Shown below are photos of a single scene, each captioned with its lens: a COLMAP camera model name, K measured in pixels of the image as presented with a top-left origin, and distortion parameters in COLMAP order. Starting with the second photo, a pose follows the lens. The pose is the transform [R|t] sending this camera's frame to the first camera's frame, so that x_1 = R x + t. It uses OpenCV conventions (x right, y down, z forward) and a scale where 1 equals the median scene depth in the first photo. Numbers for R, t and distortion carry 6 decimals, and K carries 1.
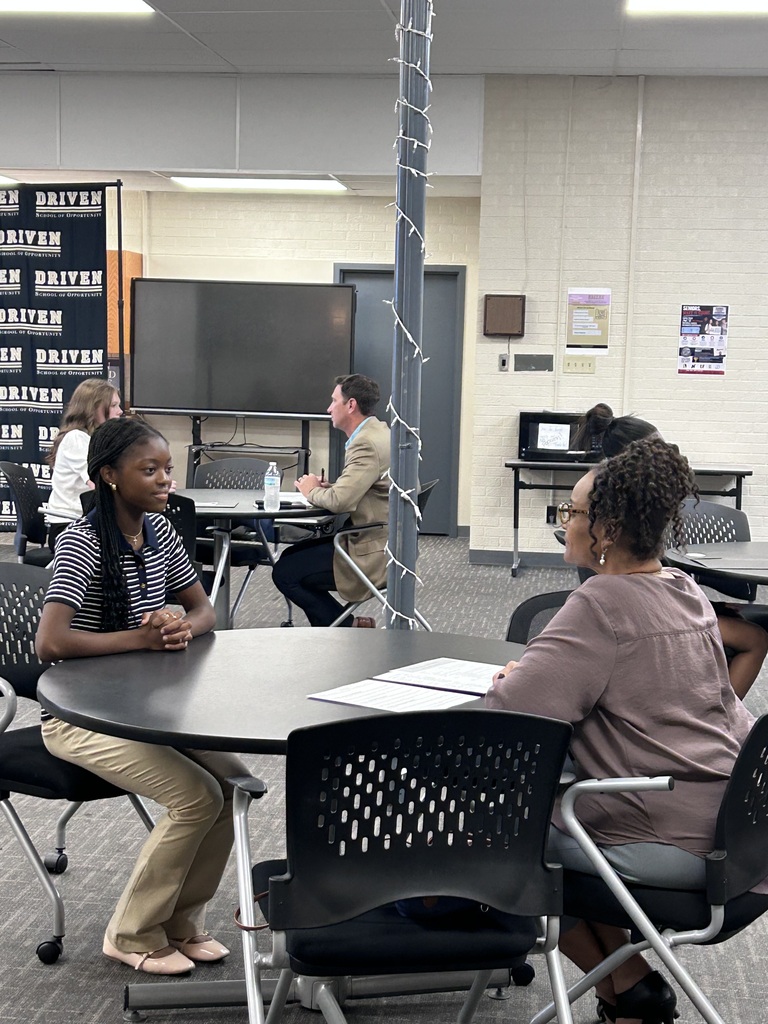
lens RADIAL K [[1697.9, 0, 384.5], [0, 1697.9, 511.2], [0, 0, 1]] dist [0.116683, 0.000000]
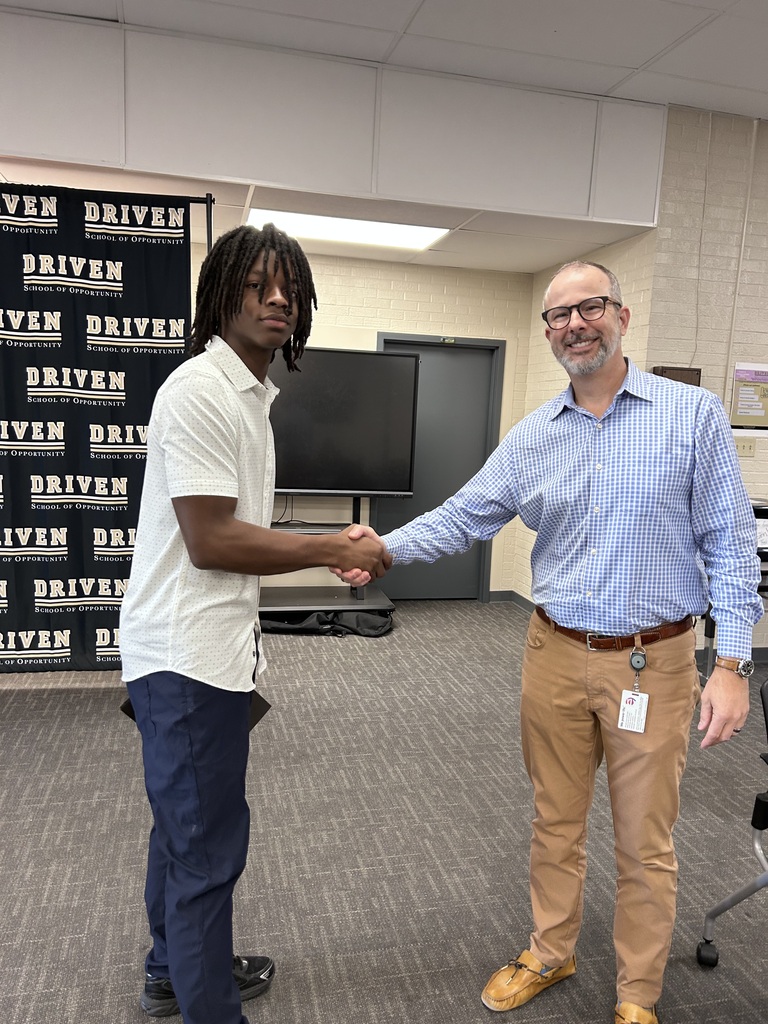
lens RADIAL K [[761.7, 0, 381.8], [0, 761.7, 516.4], [0, 0, 1]] dist [0.023117, -0.006932]
pose [[0.931764, -0.036751, 0.361198, -0.208037], [0.018344, 0.998358, 0.054260, -0.071562], [-0.362600, -0.043932, 0.930909, 0.654649]]
